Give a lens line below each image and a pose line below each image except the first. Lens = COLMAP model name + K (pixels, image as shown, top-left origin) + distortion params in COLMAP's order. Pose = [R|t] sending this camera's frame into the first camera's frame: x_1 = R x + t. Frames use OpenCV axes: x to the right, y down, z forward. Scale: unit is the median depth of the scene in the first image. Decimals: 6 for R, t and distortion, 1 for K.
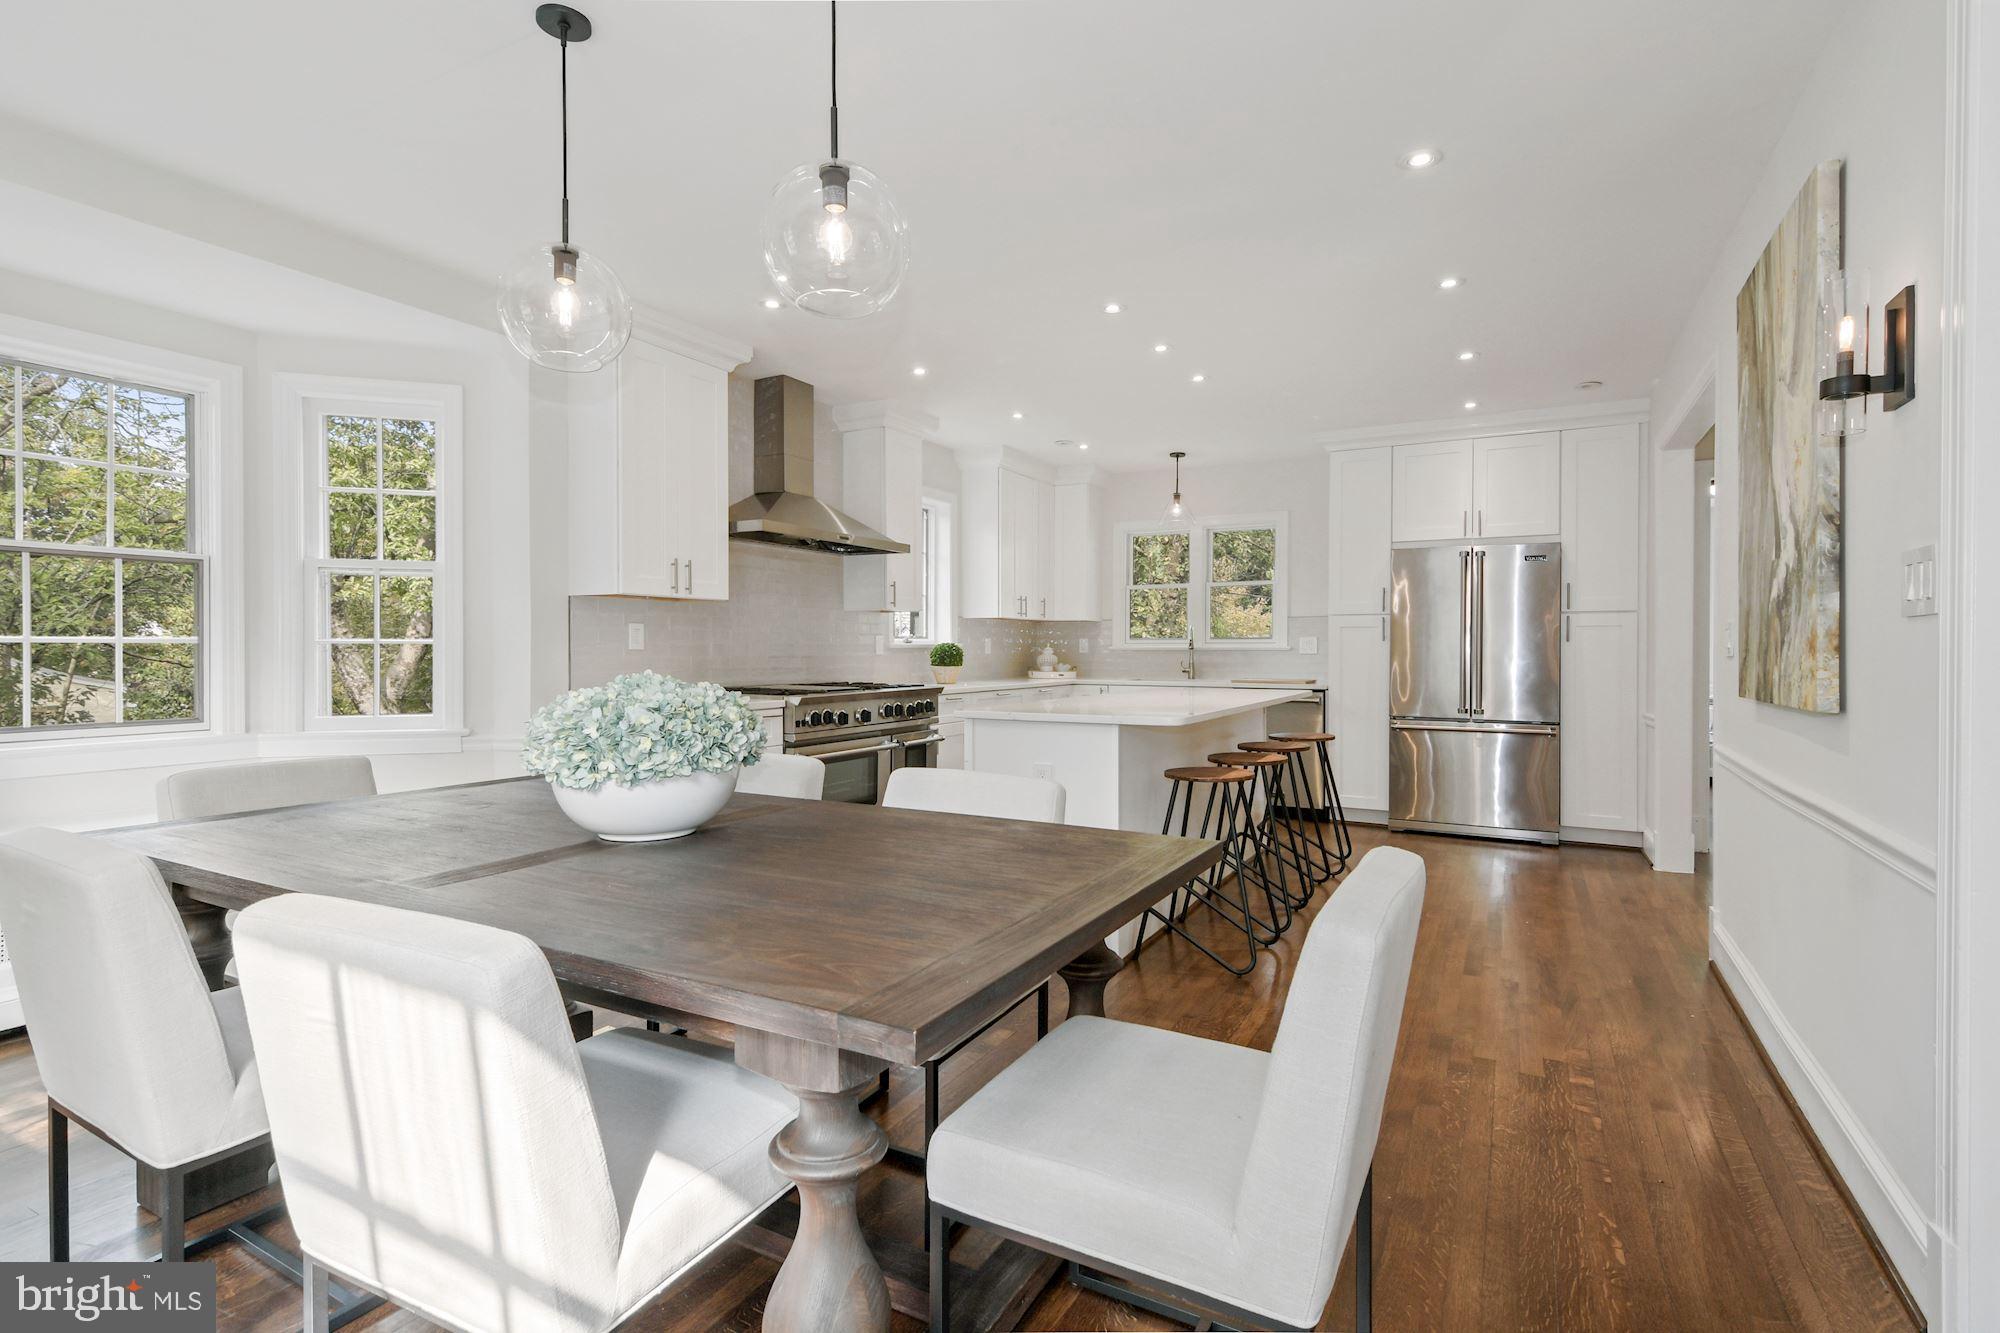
lens RADIAL K [[946.7, 0, 1000.0], [0, 946.7, 666.5], [0, 0, 1]] dist [-0.000497, -0.000372]
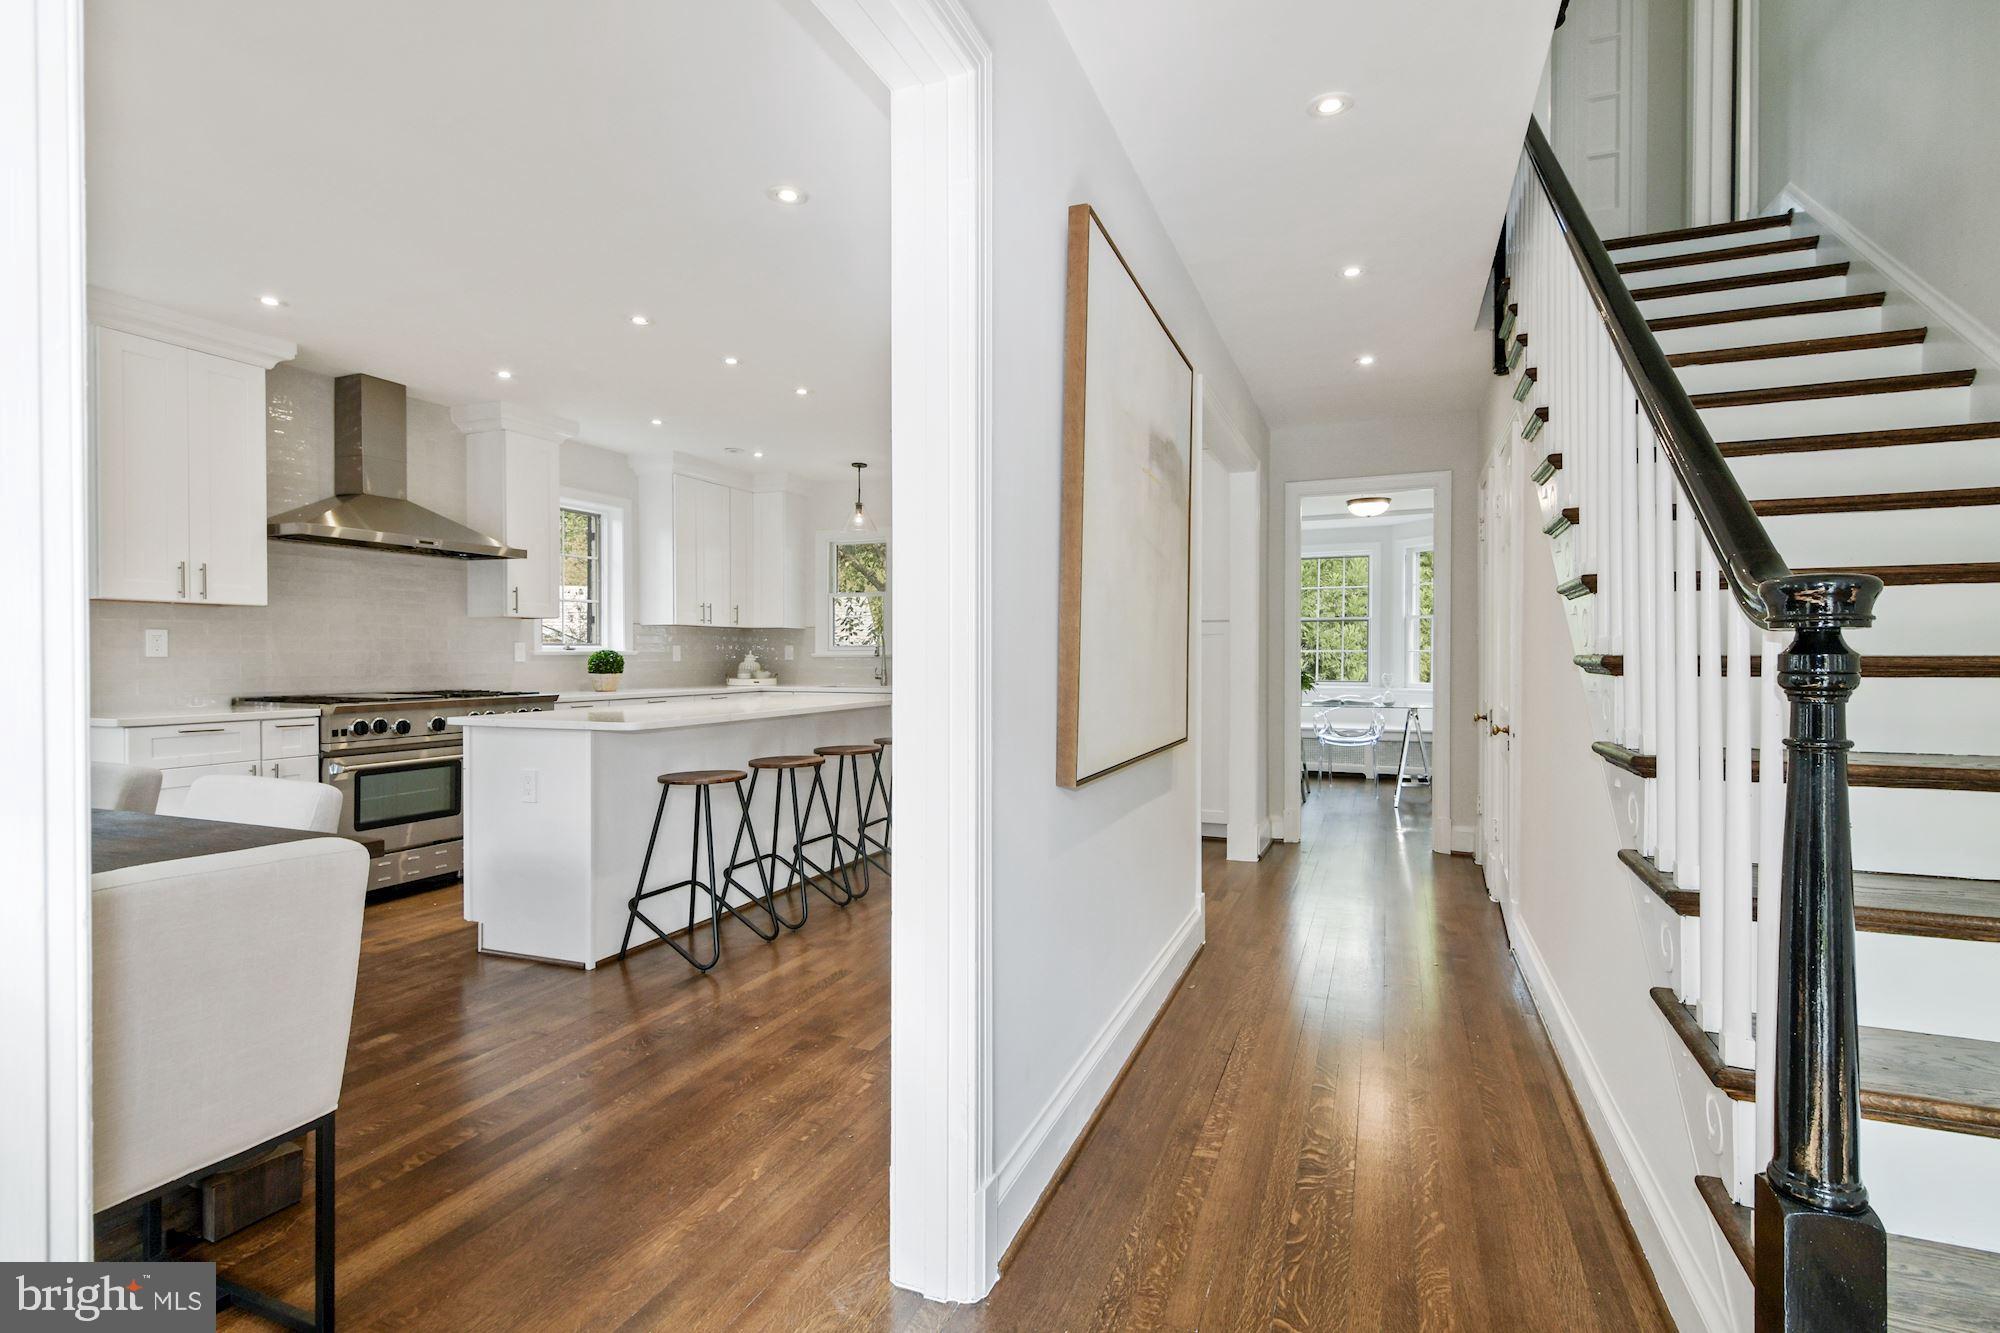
lens RADIAL K [[953.4, 0, 1003.3], [0, 953.4, 673.9], [0, 0, 1]] dist [-0.001093, -0.000916]
pose [[0.991719, -0.003450, 0.128382, 0.256569], [0.003486, 0.999994, -0.000055, 0.001579], [-0.128381, 0.000503, 0.991725, -0.044250]]
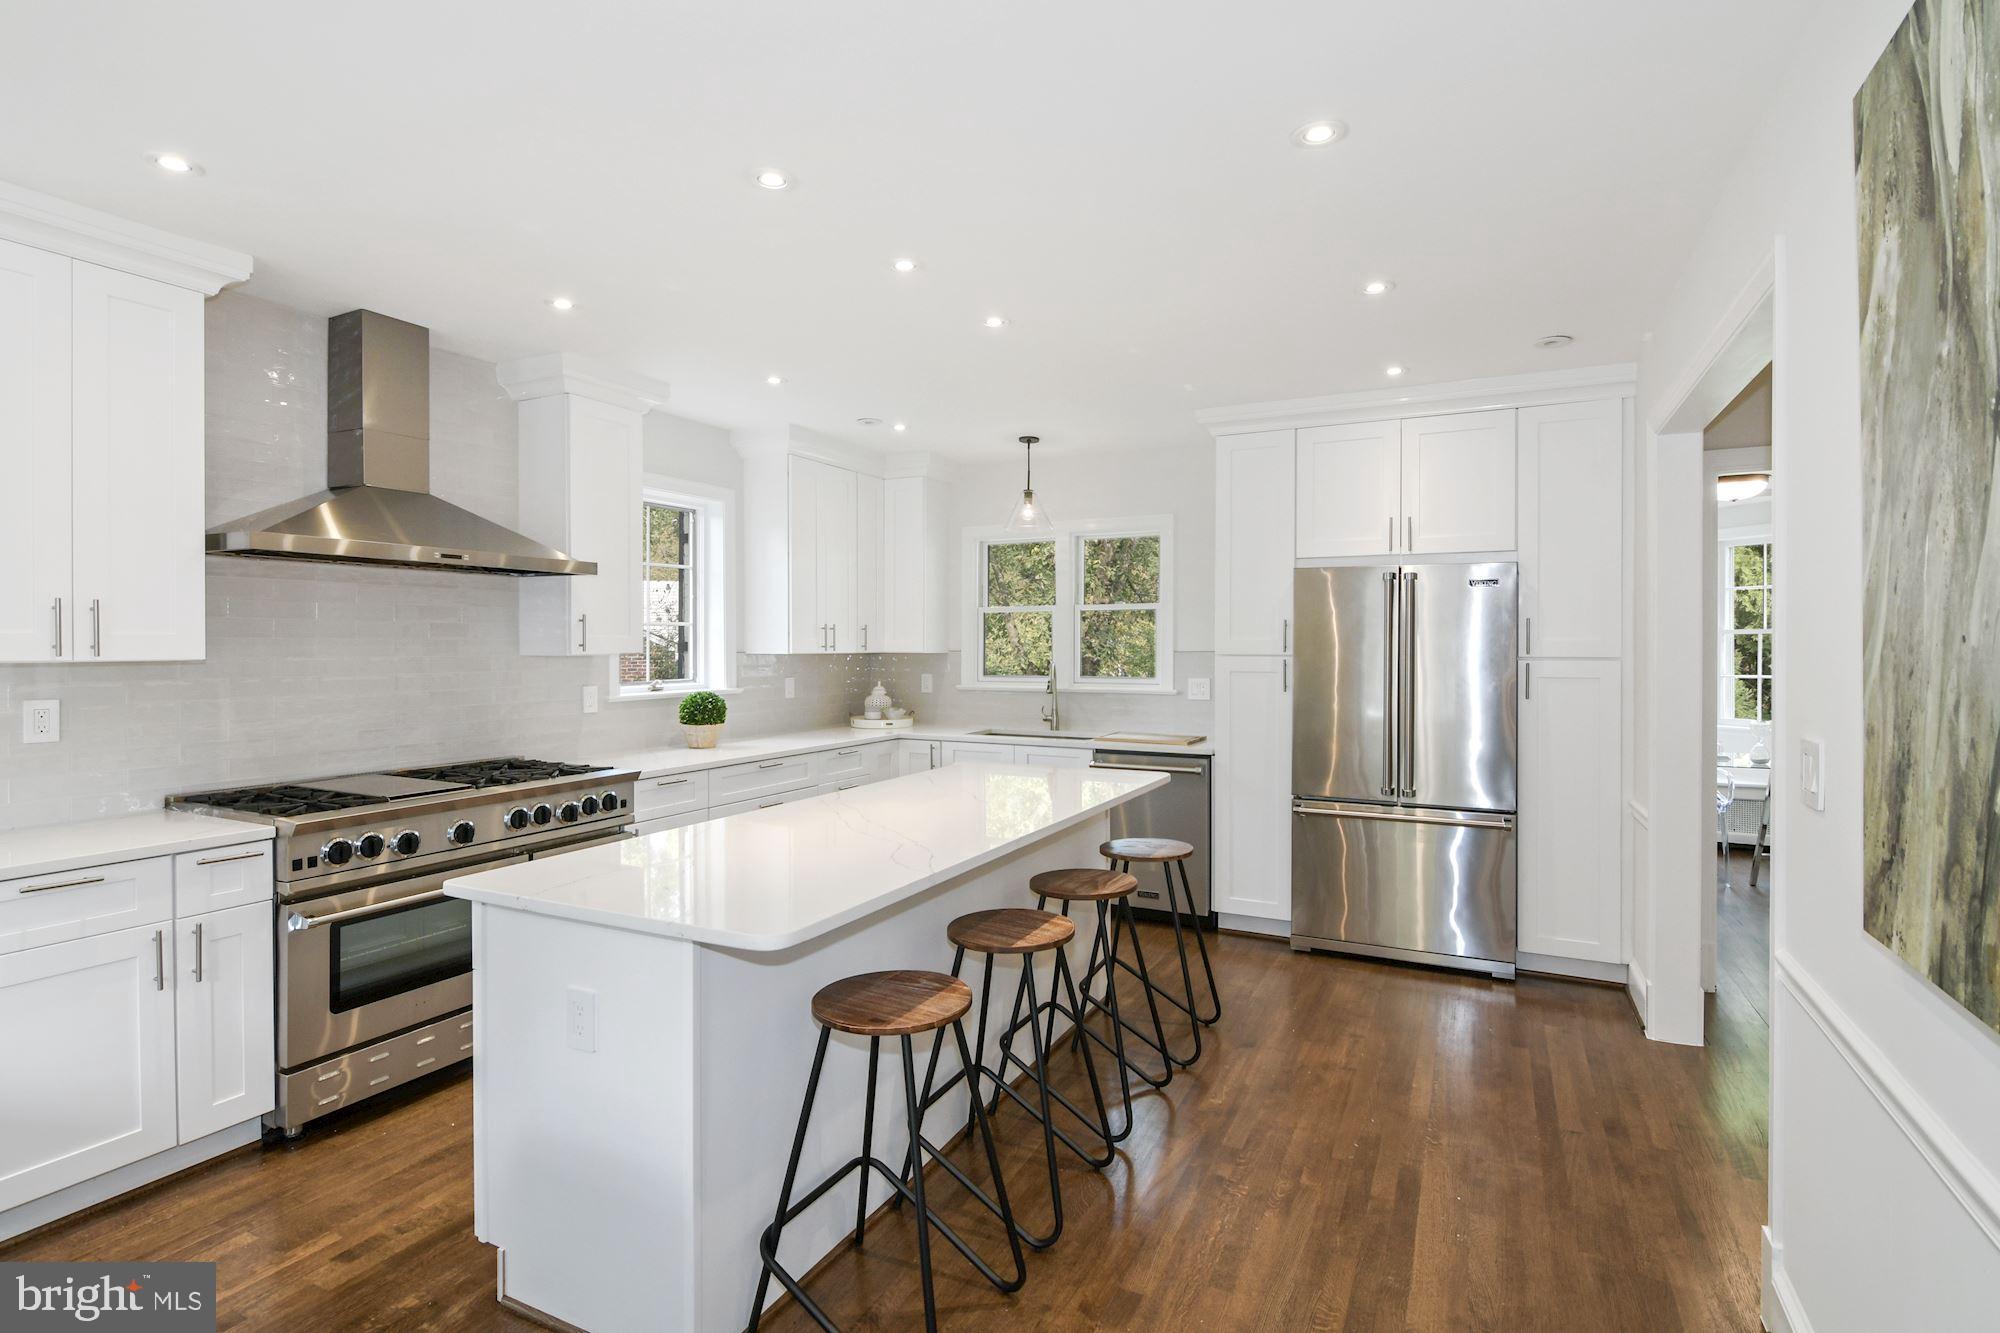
lens RADIAL K [[975.9, 0, 1000.0], [0, 975.9, 666.5], [0, 0, 1]] dist [-0.002754, -0.008445]
pose [[0.999169, -0.001266, 0.040736, 0.162136], [0.001240, 0.999999, 0.000666, -0.050937], [-0.040736, -0.000615, 0.999170, 0.264328]]
